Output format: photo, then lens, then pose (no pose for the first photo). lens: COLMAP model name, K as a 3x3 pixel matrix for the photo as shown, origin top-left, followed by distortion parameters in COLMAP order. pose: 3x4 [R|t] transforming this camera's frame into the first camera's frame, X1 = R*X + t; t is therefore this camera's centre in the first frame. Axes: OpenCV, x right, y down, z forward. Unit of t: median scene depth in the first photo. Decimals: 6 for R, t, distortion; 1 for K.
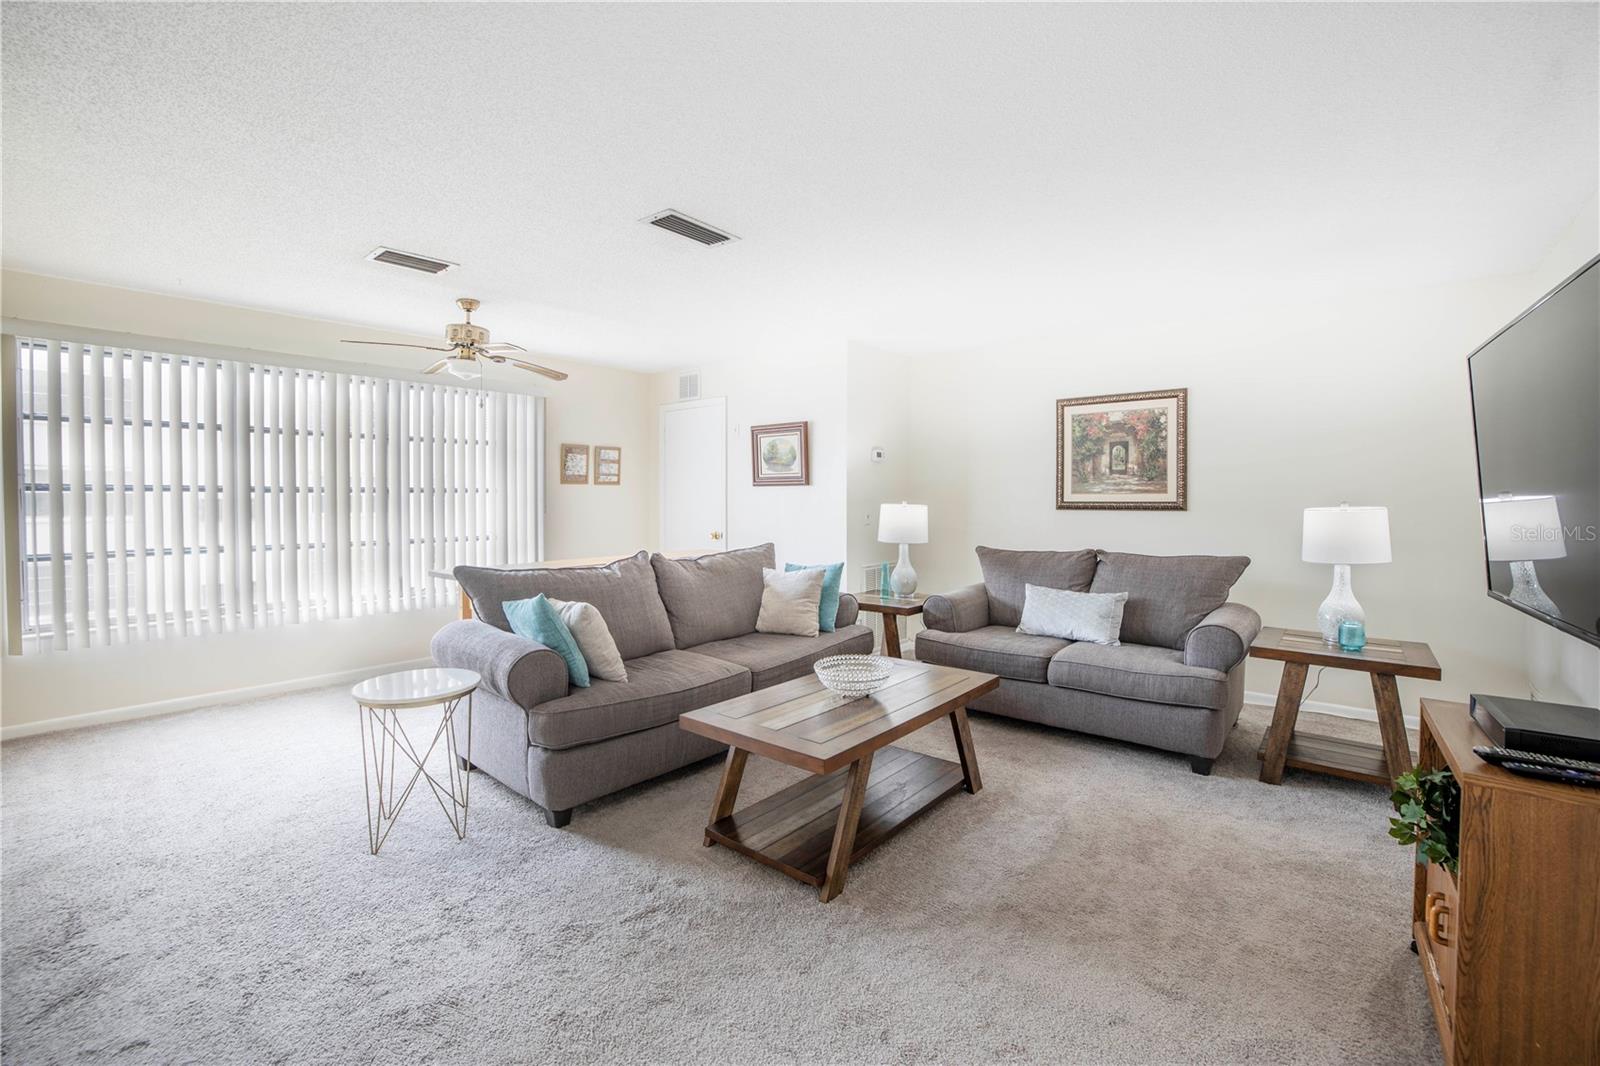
lens RADIAL K [[688.0, 0, 801.5], [0, 688.0, 513.8], [0, 0, 1]] dist [-0.059749, 0.024517]
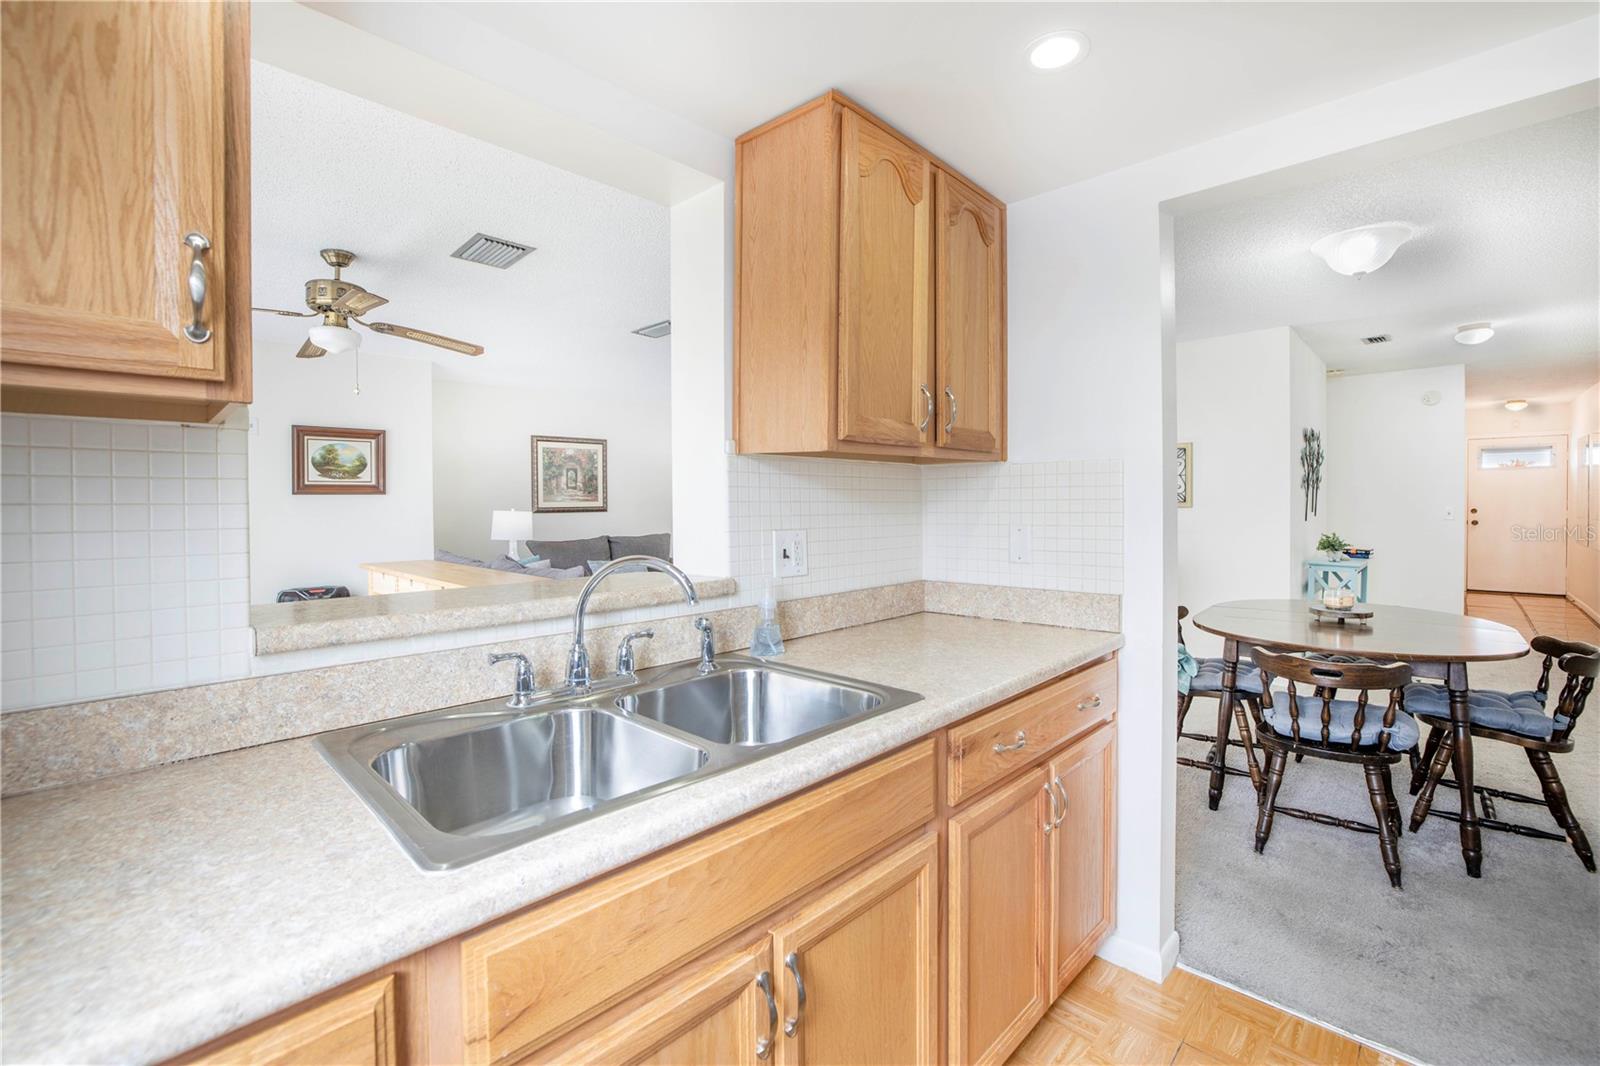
lens RADIAL K [[684.7, 0, 802.2], [0, 684.7, 512.7], [0, 0, 1]] dist [-0.044976, 0.014447]
pose [[0.070757, -0.016434, 0.997358, -1.075004], [0.032810, 0.999362, 0.014140, -0.009761], [-0.996954, 0.031723, 0.071251, 0.375396]]
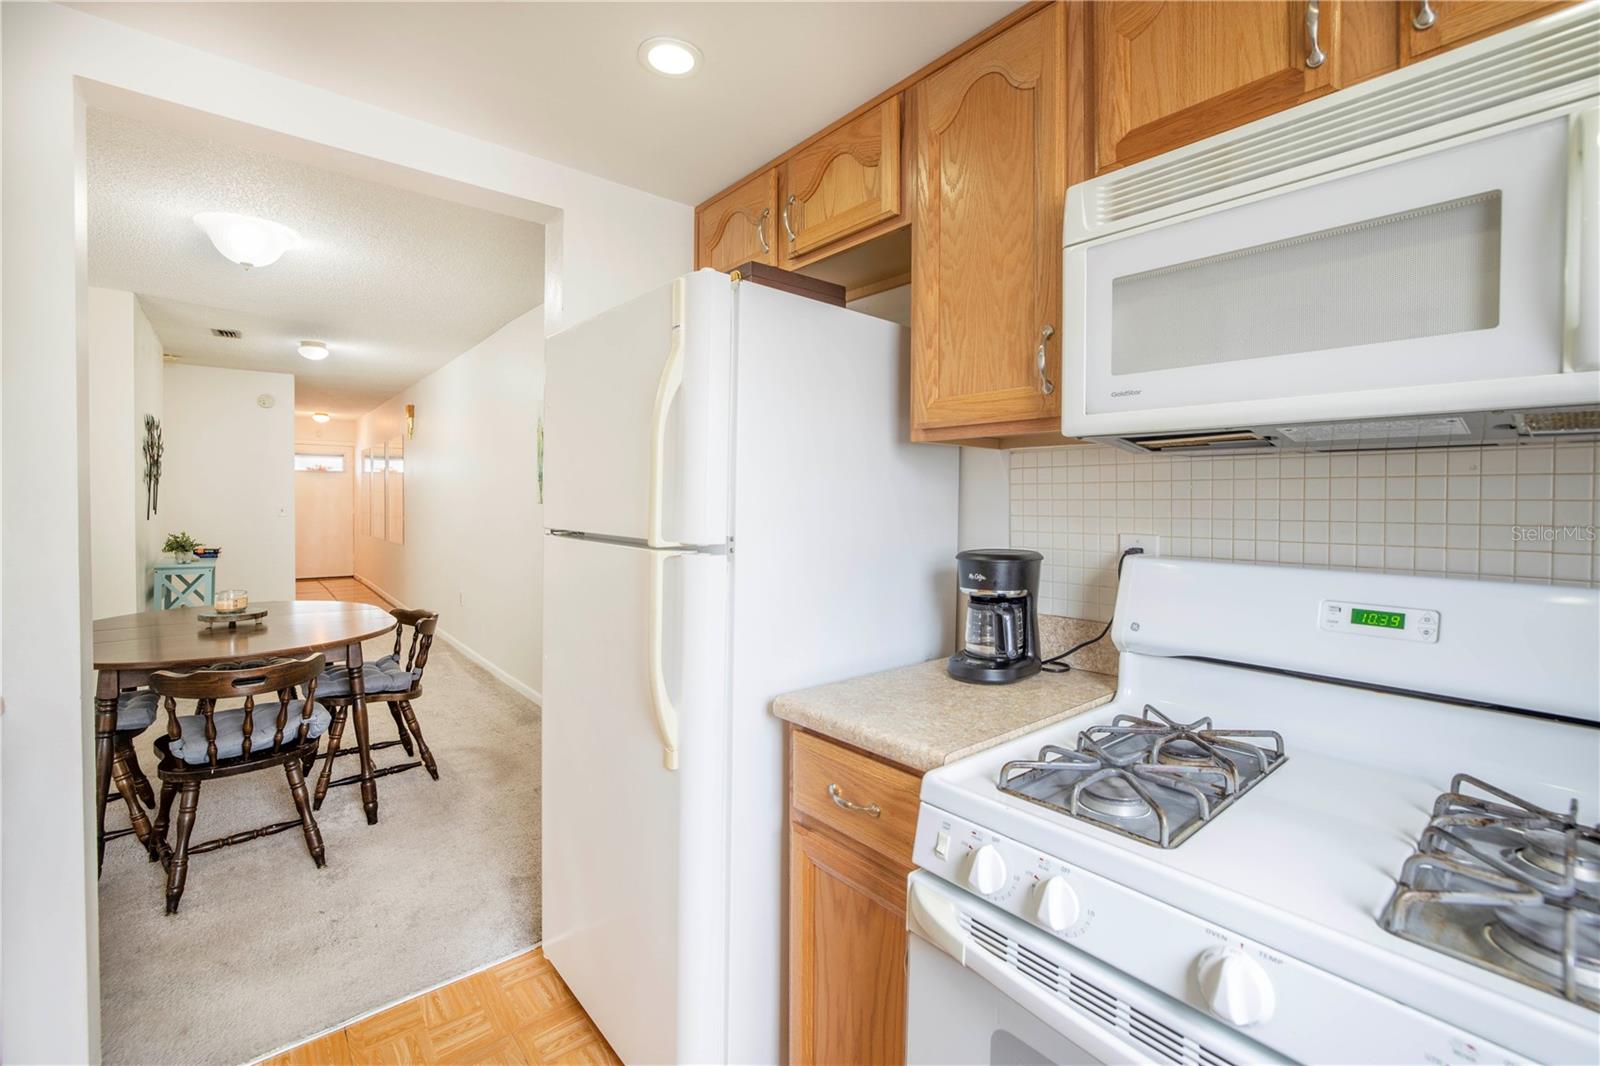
lens RADIAL K [[684.7, 0, 802.2], [0, 684.7, 512.7], [0, 0, 1]] dist [-0.044976, 0.014447]
pose [[-0.985503, -0.013162, 0.169146, -1.013768], [-0.006007, 0.999068, 0.042744, -0.010756], [-0.169551, 0.041108, -0.984664, 0.414276]]
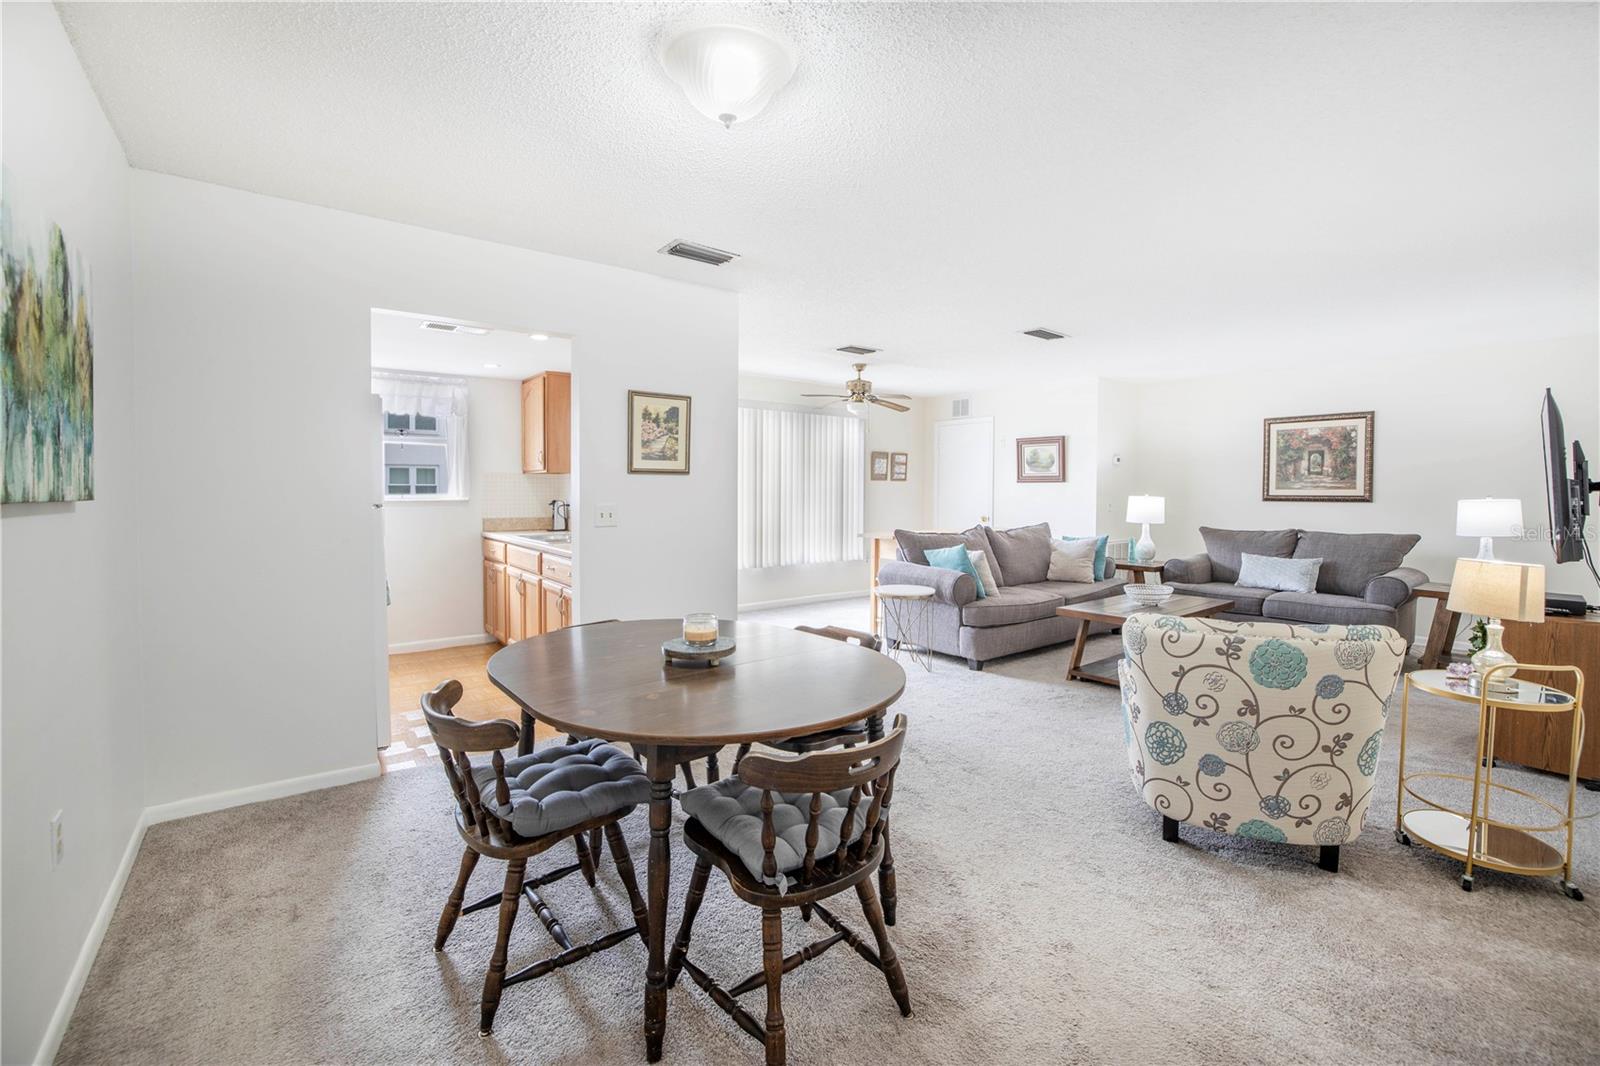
lens RADIAL K [[688.0, 0, 801.5], [0, 688.0, 513.8], [0, 0, 1]] dist [-0.059749, 0.024517]
pose [[0.977998, 0.011021, -0.208324, -0.254526], [-0.008960, 0.999901, 0.010833, 0.013506], [0.208422, -0.008728, 0.978000, -0.514572]]
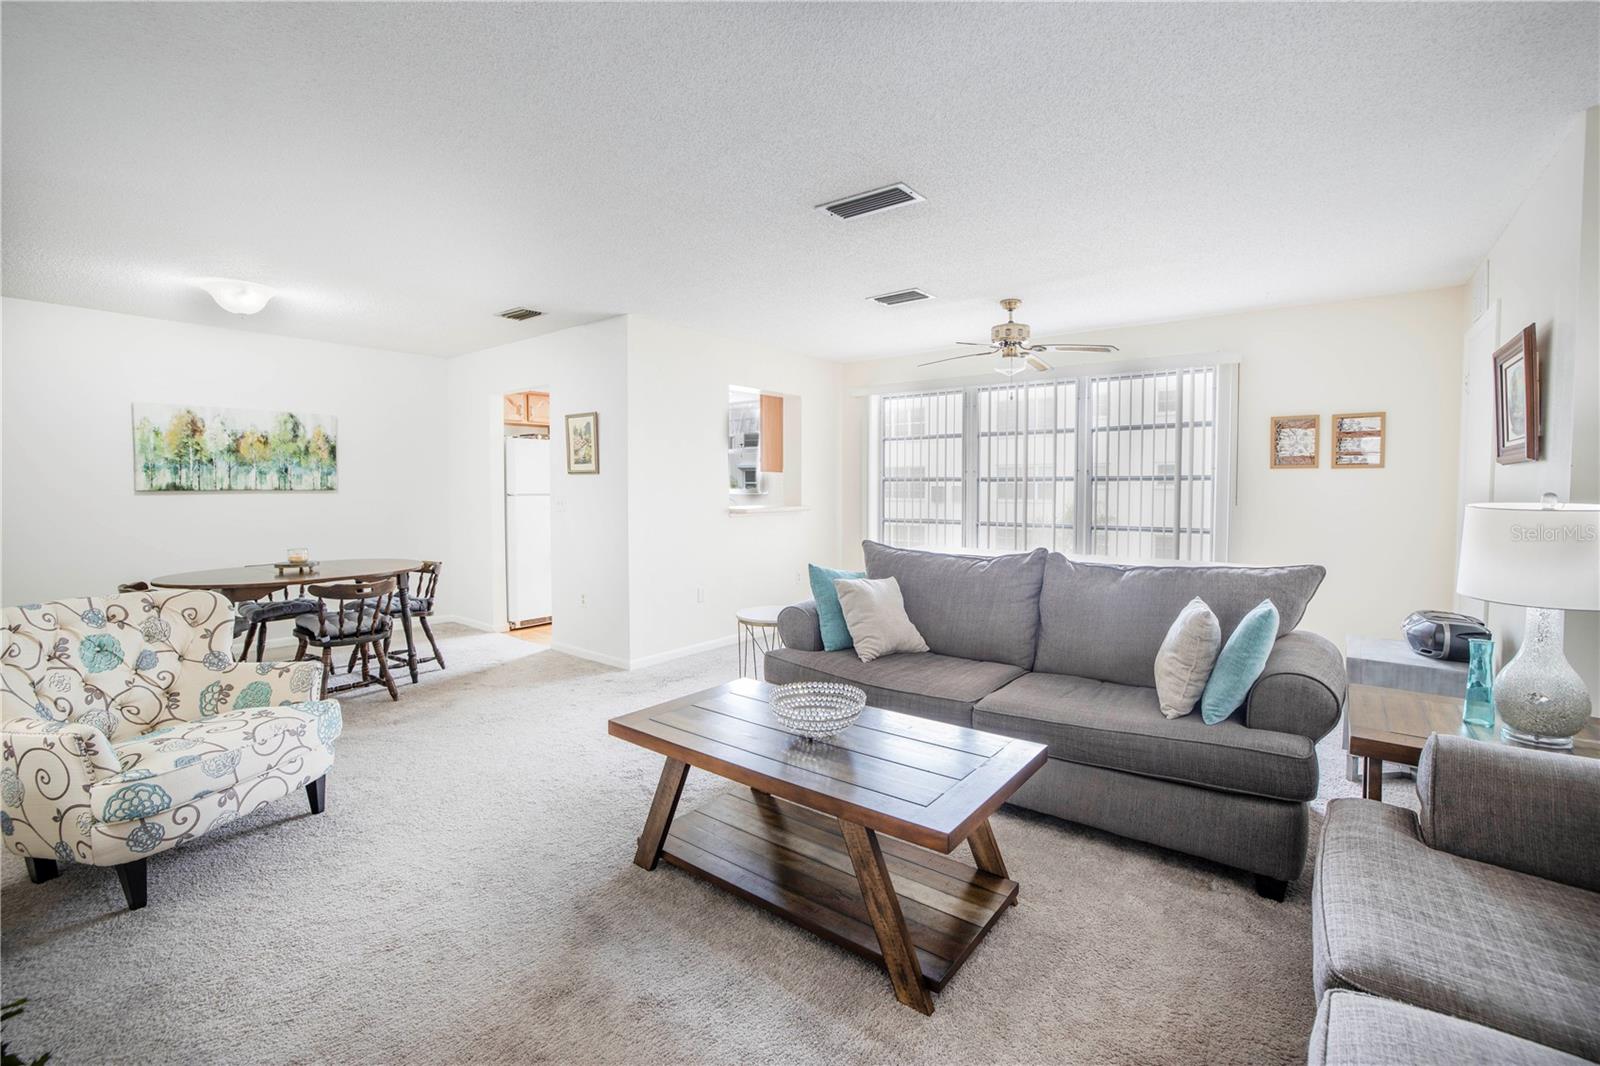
lens RADIAL K [[684.7, 0, 802.2], [0, 684.7, 512.7], [0, 0, 1]] dist [-0.044976, 0.014447]
pose [[0.043122, 0.038631, -0.998323, 0.506050], [-0.024243, 0.998998, 0.037610, -0.011859], [0.998776, 0.022580, 0.044015, 0.554613]]
